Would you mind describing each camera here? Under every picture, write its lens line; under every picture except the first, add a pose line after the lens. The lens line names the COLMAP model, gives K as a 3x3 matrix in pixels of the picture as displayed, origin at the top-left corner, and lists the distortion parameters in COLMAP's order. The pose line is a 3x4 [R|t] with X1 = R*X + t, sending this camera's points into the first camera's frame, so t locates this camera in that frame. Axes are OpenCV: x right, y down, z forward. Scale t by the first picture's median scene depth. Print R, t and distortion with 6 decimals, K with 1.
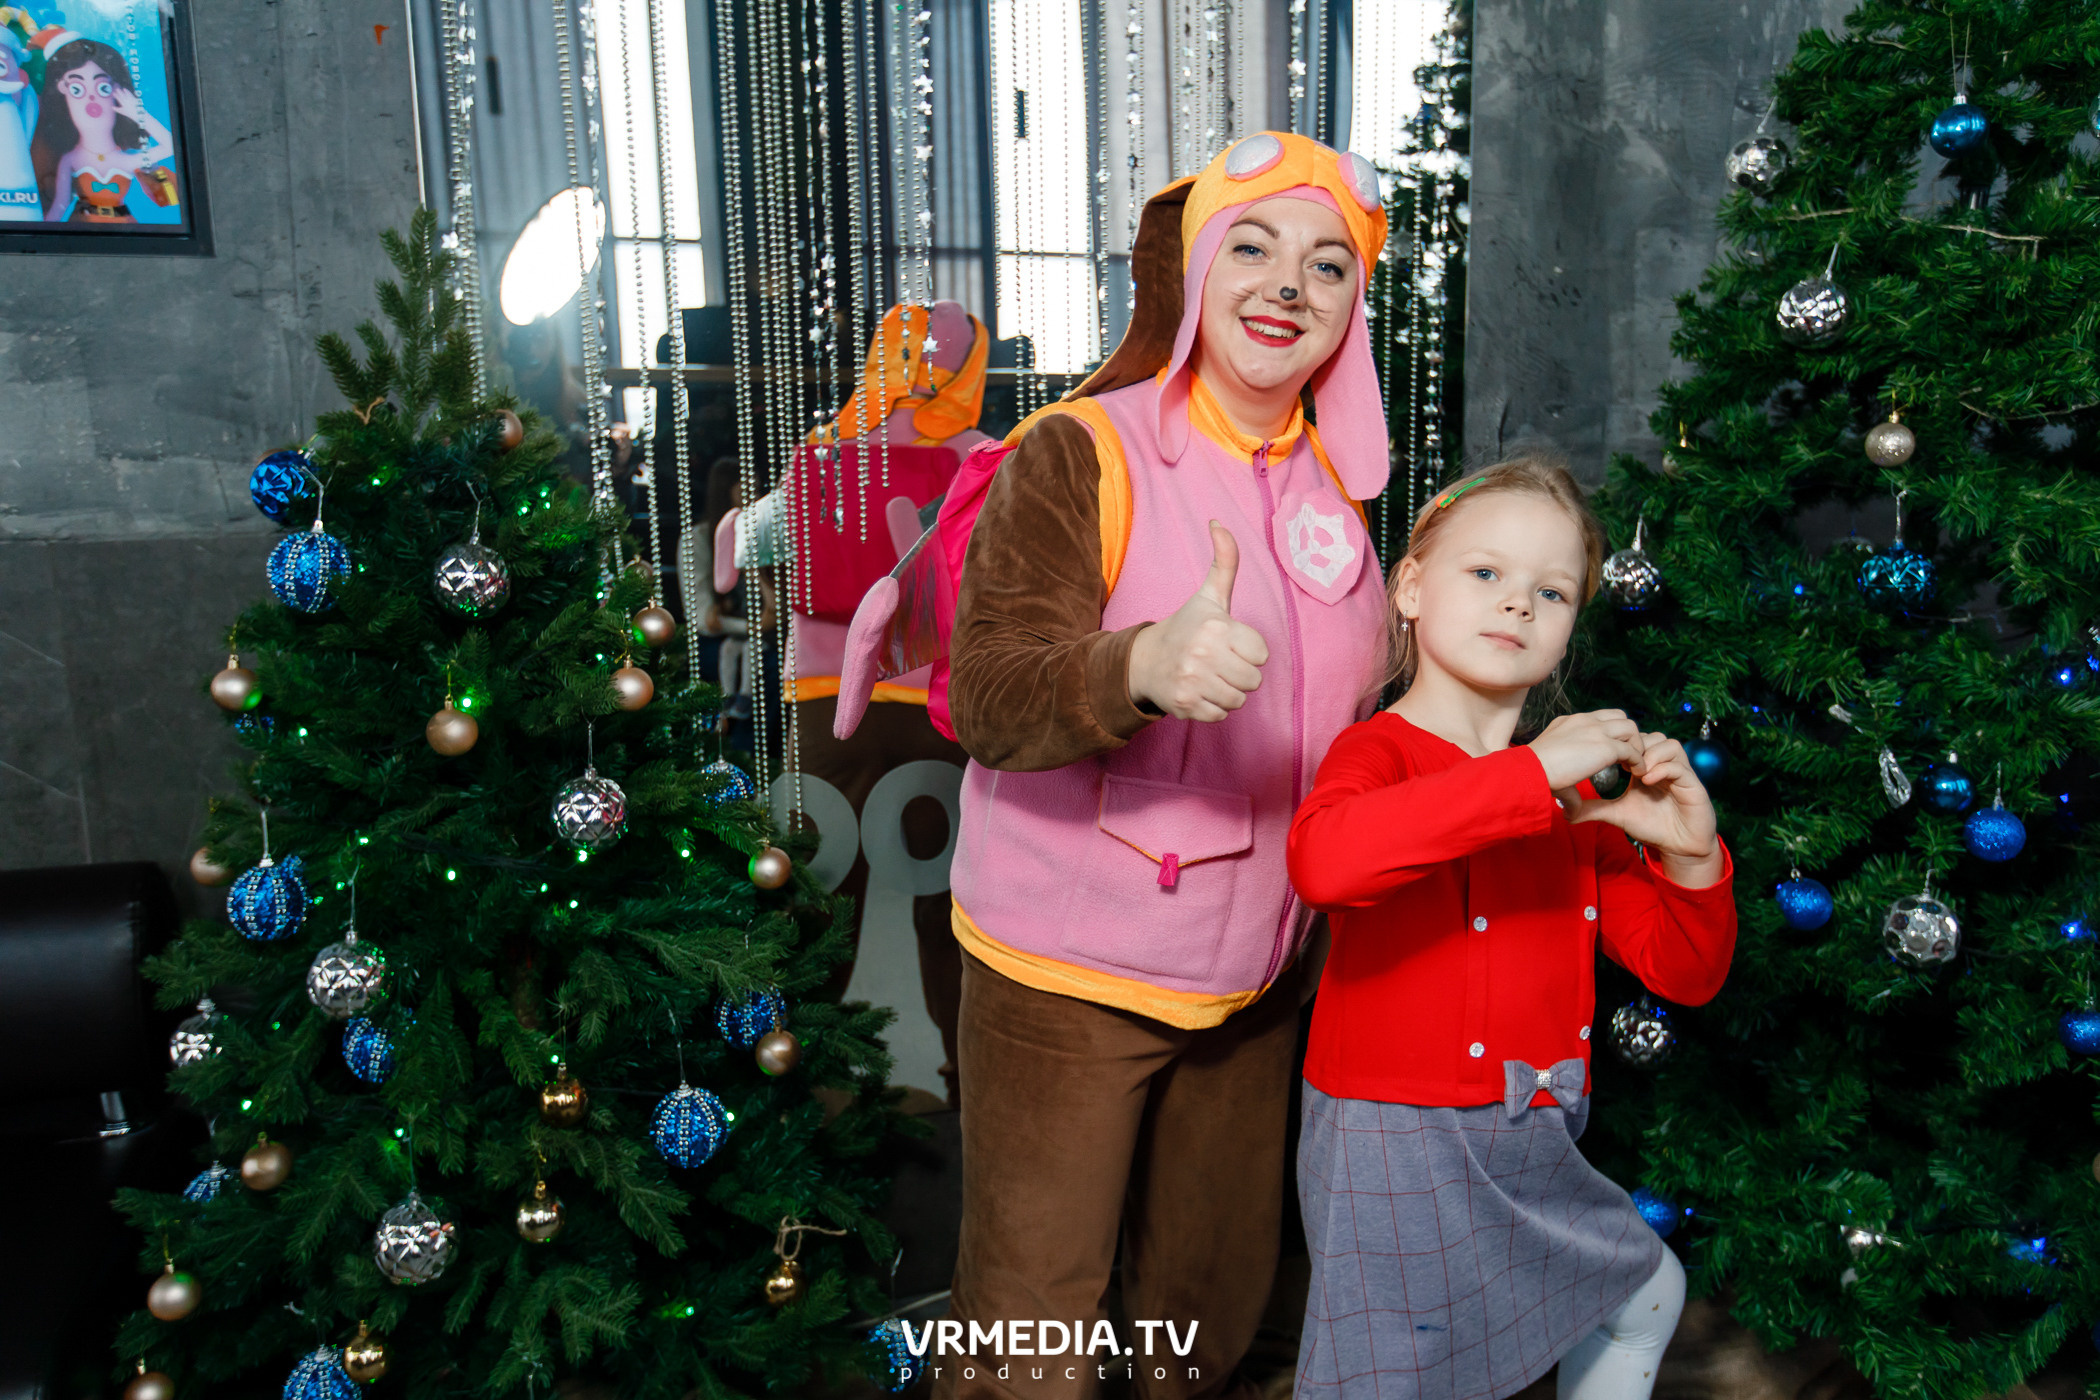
lens RADIAL K [[1528.0, 0, 1061.8], [0, 1528.0, 700.1], [0, 0, 1]] dist [-0.003226, -0.002335]
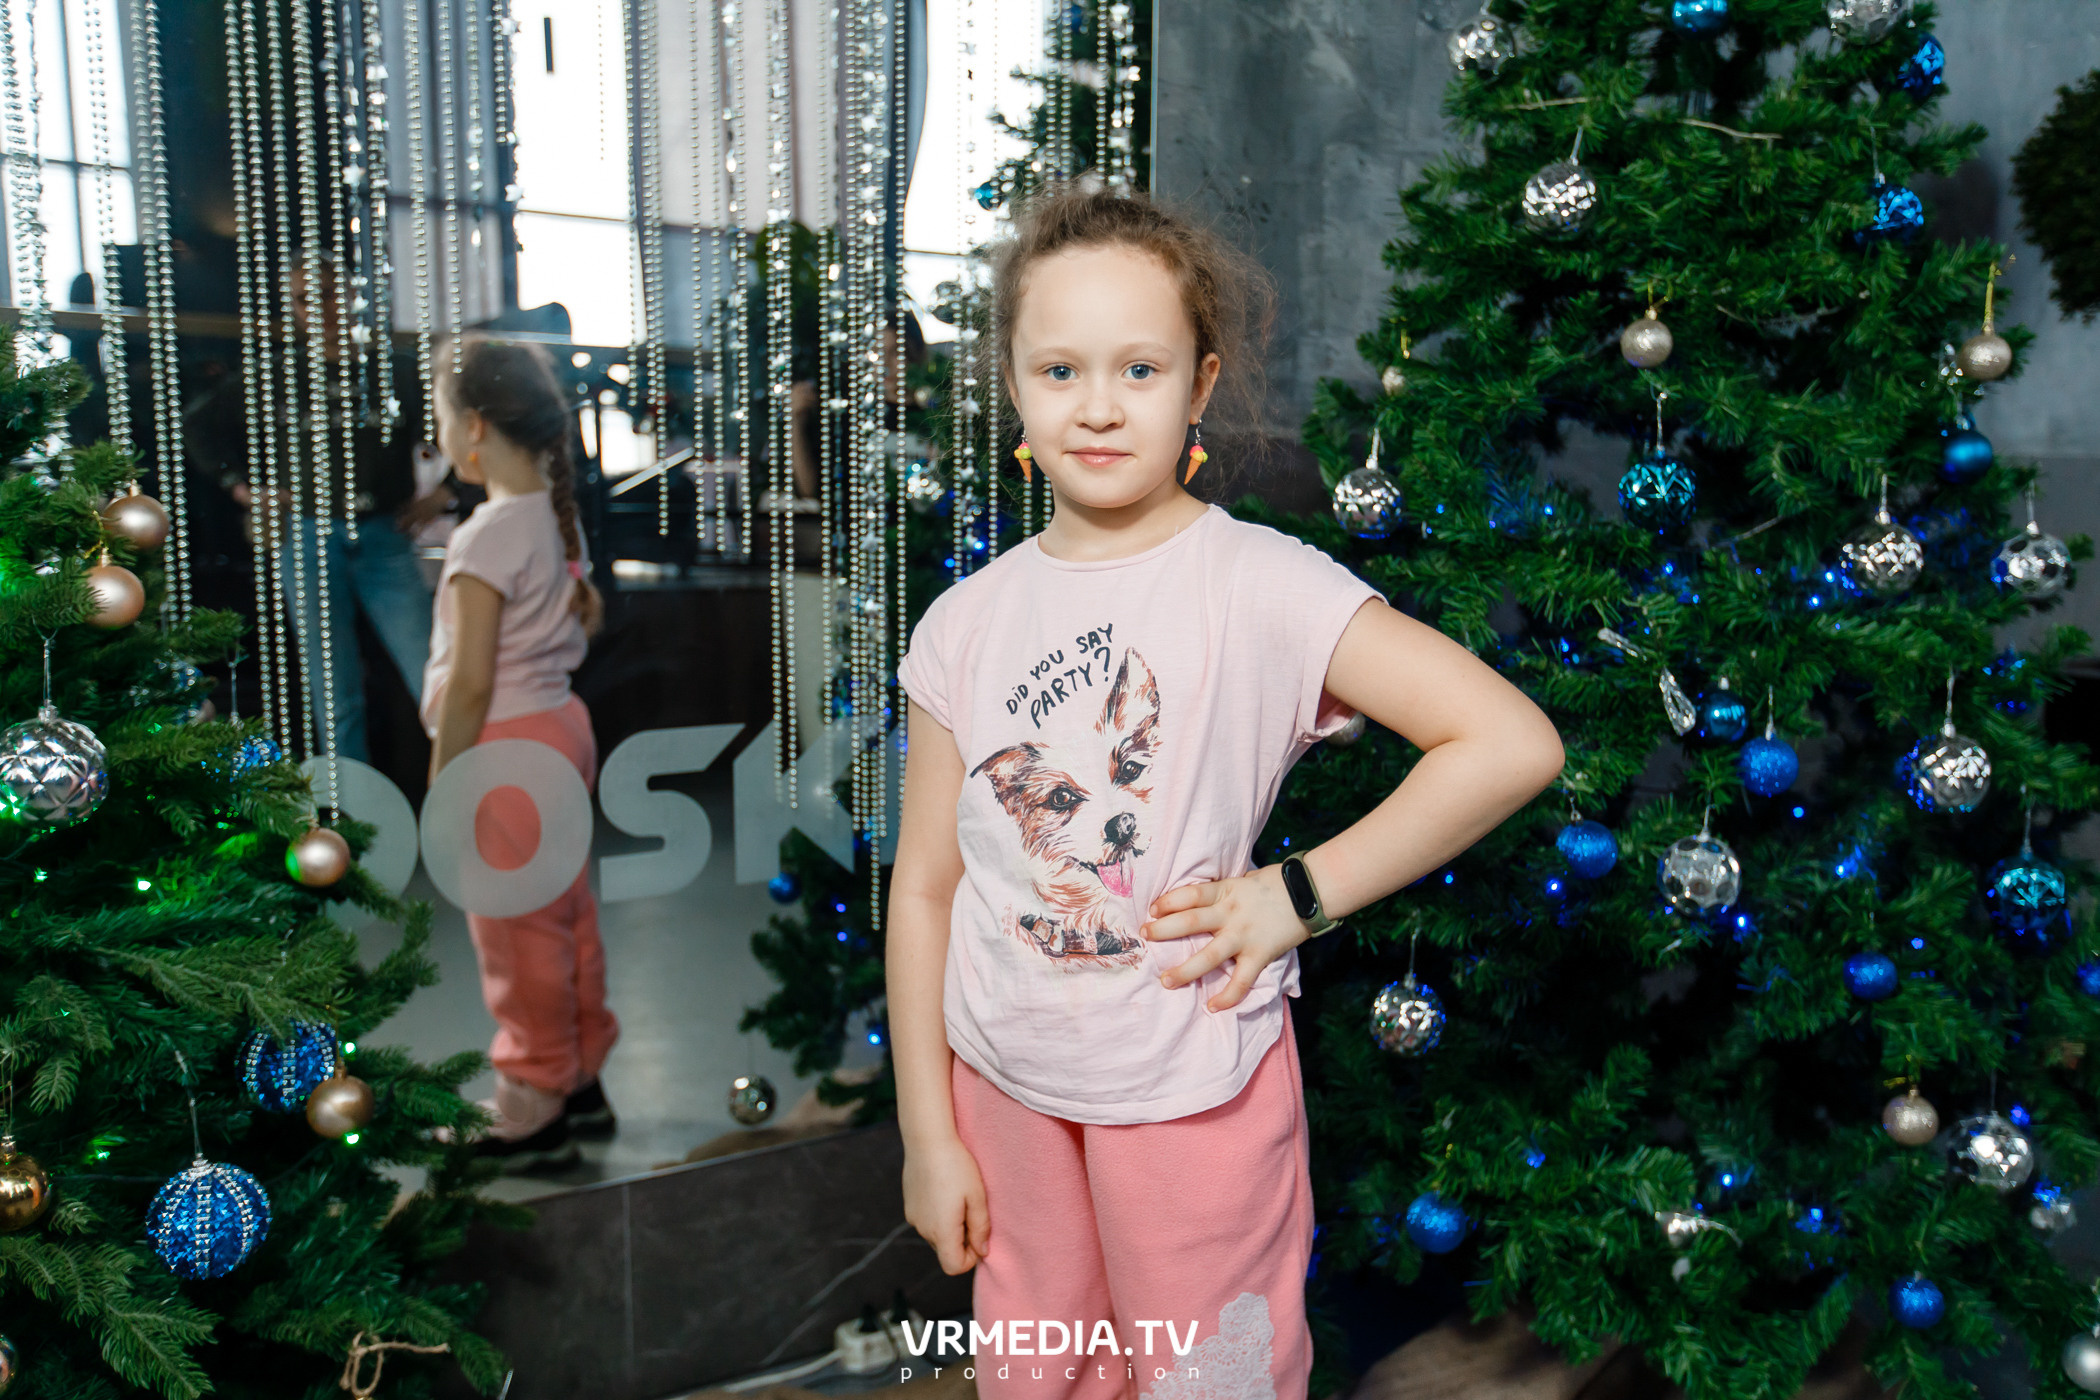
lens RADIAL K [[1709.0, 0, 1069.6], [0, 1709.0, 702.5], [0, 0, 1]] dist [-0.002133, 0.002589]
pose [[0.960971, -0.012648, 0.276361, -0.072604], [0.021970, 0.999288, -0.030662, 0.070066], [-0.275776, 0.035536, 0.960565, 0.124159]]
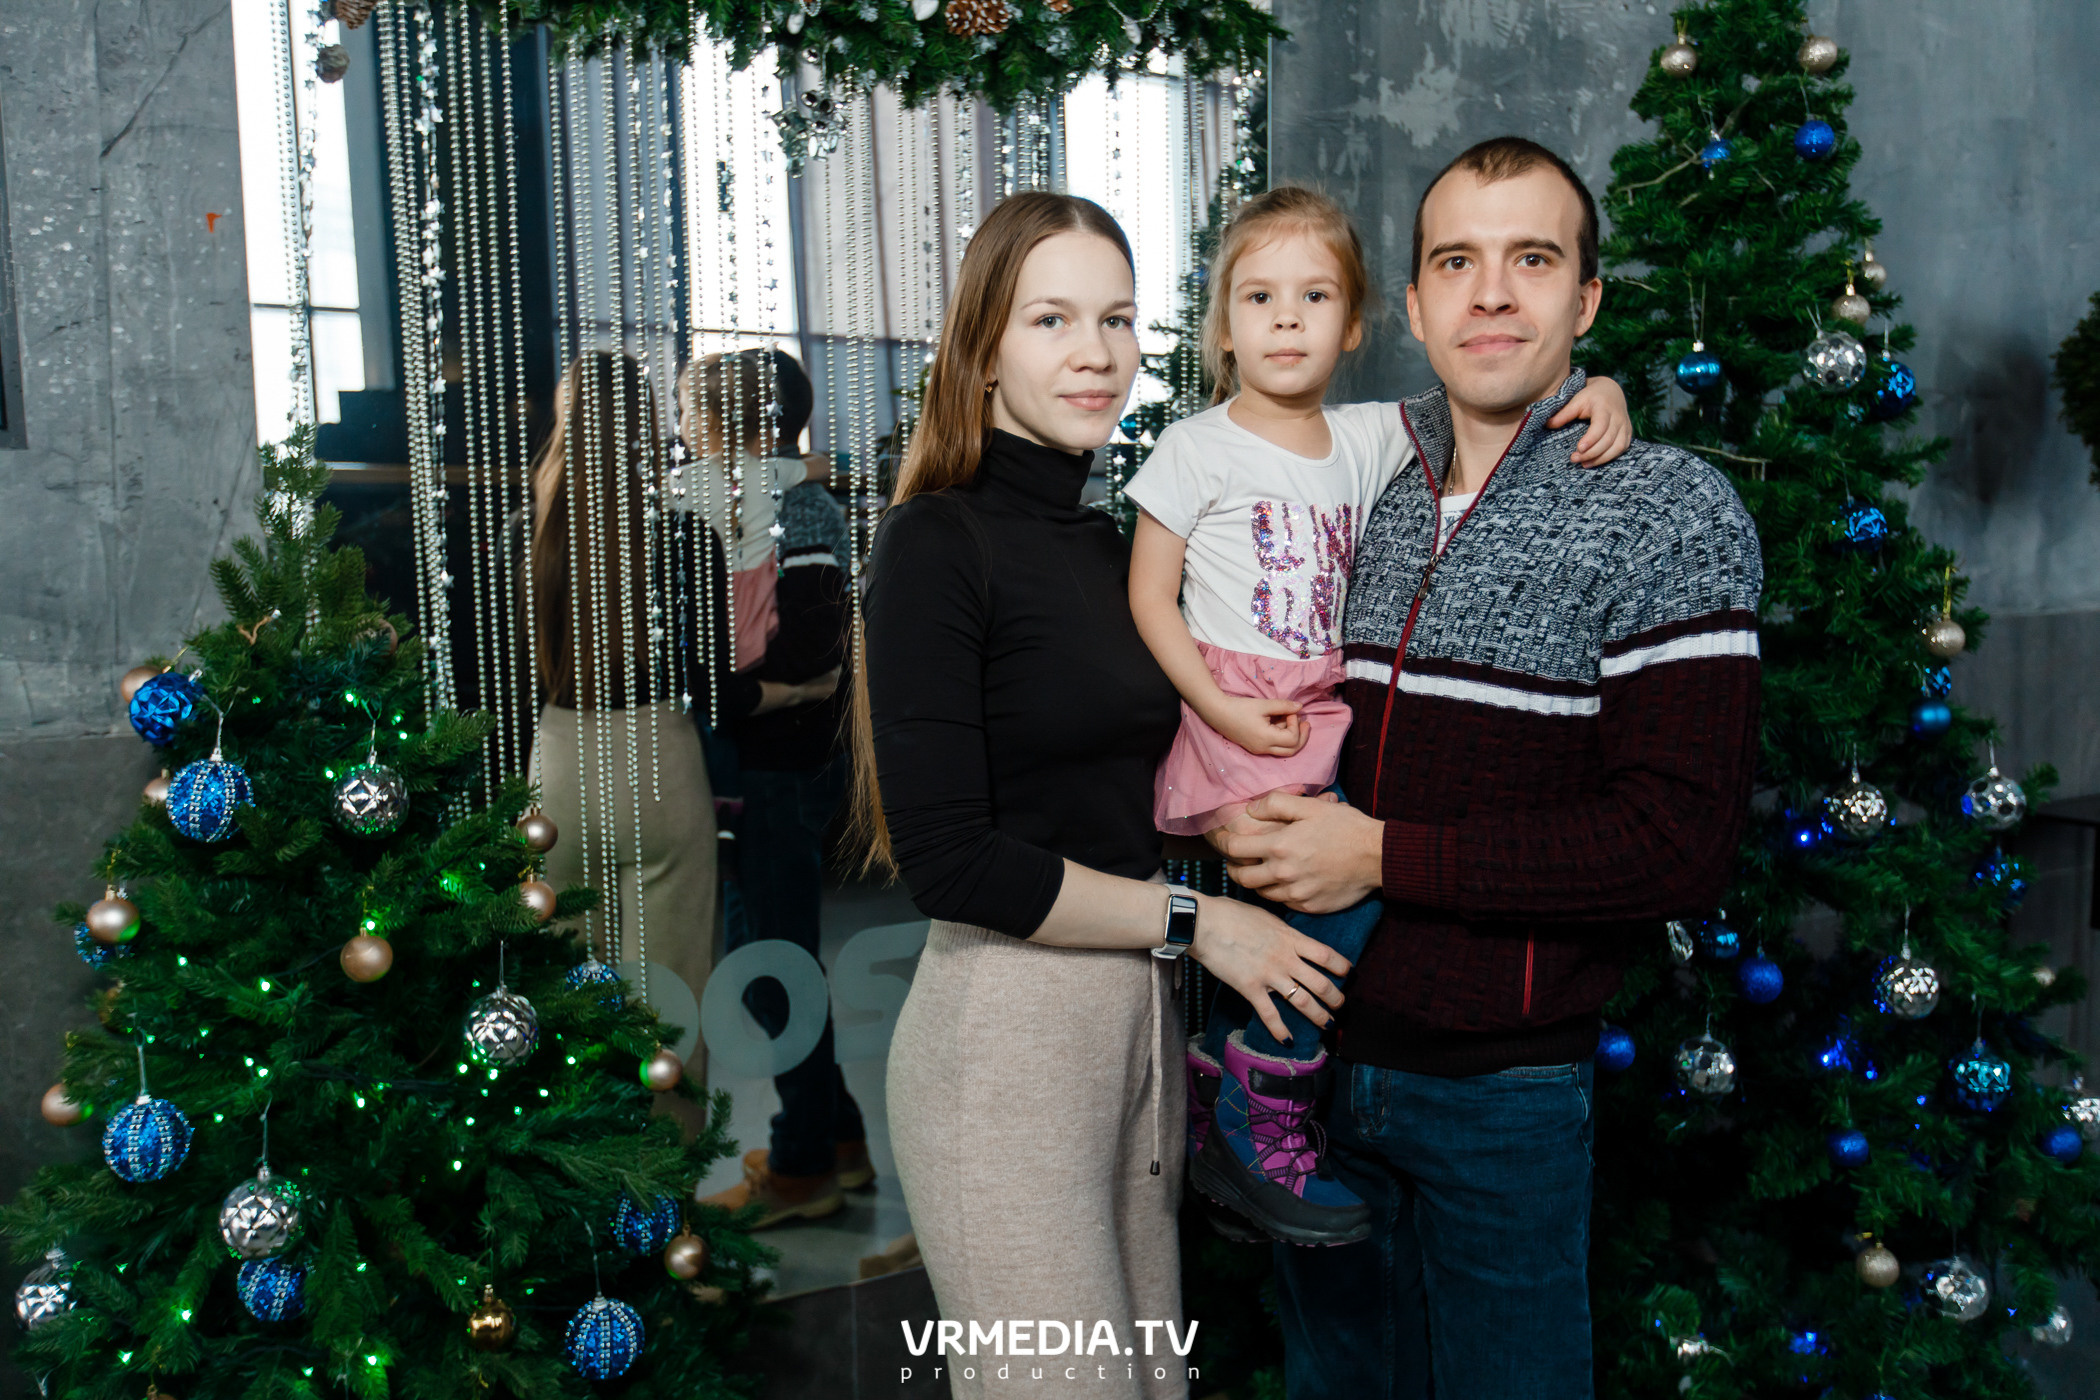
lens RADIAL K [[1709.0, 0, 1069.6], [0, 1709.0, 702.5], [0, 0, 1]] dist [-0.002133, 0.002589]
pose [[0.980412, -0.016782, 0.196241, -0.145512], [0.027974, 0.998127, -0.054400, -0.063733], [-0.194961, 0.058824, 0.979045, -0.171246]]
